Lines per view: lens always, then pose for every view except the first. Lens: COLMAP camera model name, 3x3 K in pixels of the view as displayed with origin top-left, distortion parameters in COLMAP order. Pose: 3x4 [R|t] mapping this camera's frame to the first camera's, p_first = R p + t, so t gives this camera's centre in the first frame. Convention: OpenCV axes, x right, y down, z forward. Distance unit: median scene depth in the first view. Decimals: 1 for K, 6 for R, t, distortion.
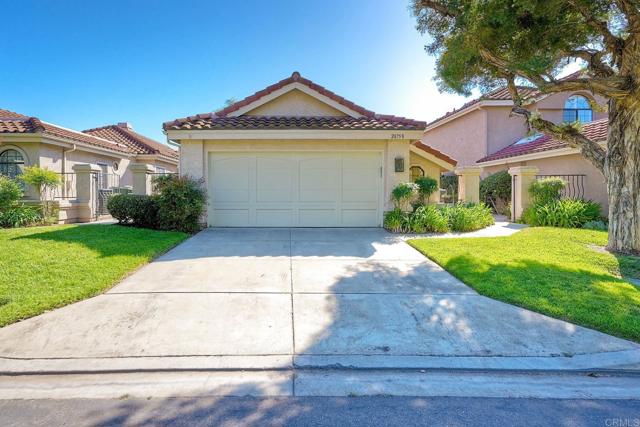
lens RADIAL K [[253.8, 0, 318.9], [0, 253.8, 211.3], [0, 0, 1]] dist [-0.001463, 0.000255]
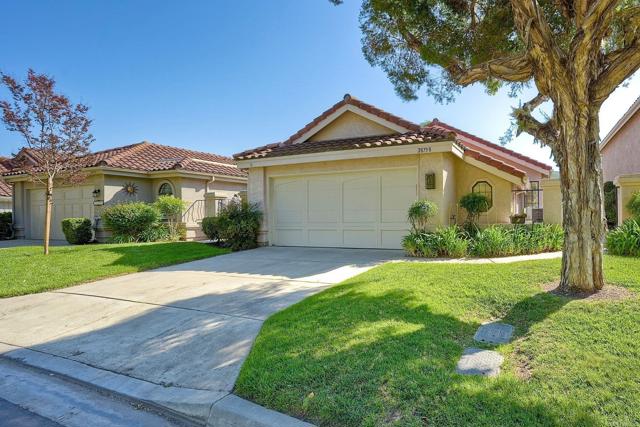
lens RADIAL K [[253.8, 0, 332.2], [0, 253.8, 228.0], [0, 0, 1]] dist [-0.001463, 0.000255]
pose [[0.957665, 0.001811, -0.287878, 0.166525], [-0.006226, 0.999877, -0.014420, -0.000175], [0.287816, 0.015602, 0.957558, 0.024747]]
